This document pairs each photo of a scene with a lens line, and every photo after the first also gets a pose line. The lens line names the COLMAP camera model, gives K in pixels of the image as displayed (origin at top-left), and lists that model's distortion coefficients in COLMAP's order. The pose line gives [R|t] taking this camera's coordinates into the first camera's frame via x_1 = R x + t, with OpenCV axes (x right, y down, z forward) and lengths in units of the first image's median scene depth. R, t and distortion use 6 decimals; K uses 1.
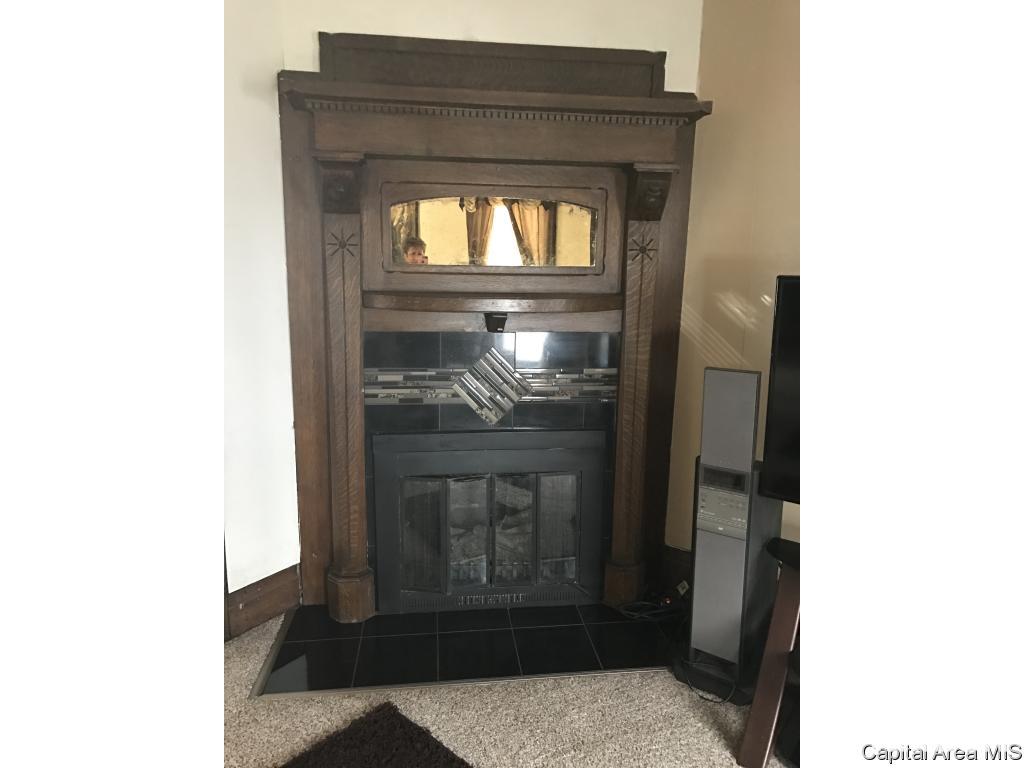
lens RADIAL K [[633.8, 0, 512.1], [0, 633.8, 381.4], [0, 0, 1]] dist [0.025768, 0.000124]
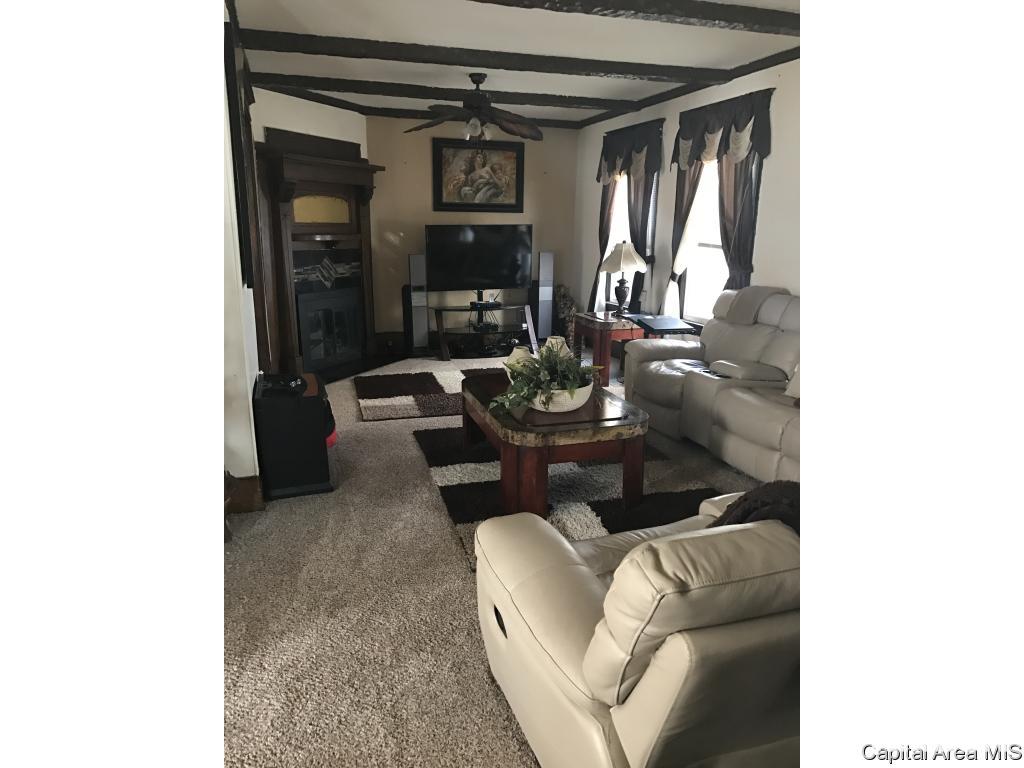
lens RADIAL K [[633.8, 0, 510.5], [0, 633.8, 381.8], [0, 0, 1]] dist [0.025768, 0.000124]
pose [[0.540521, -0.215144, 0.813357, -1.861005], [0.157046, 0.975560, 0.153684, 0.166004], [-0.826543, 0.044665, 0.561099, -1.031970]]
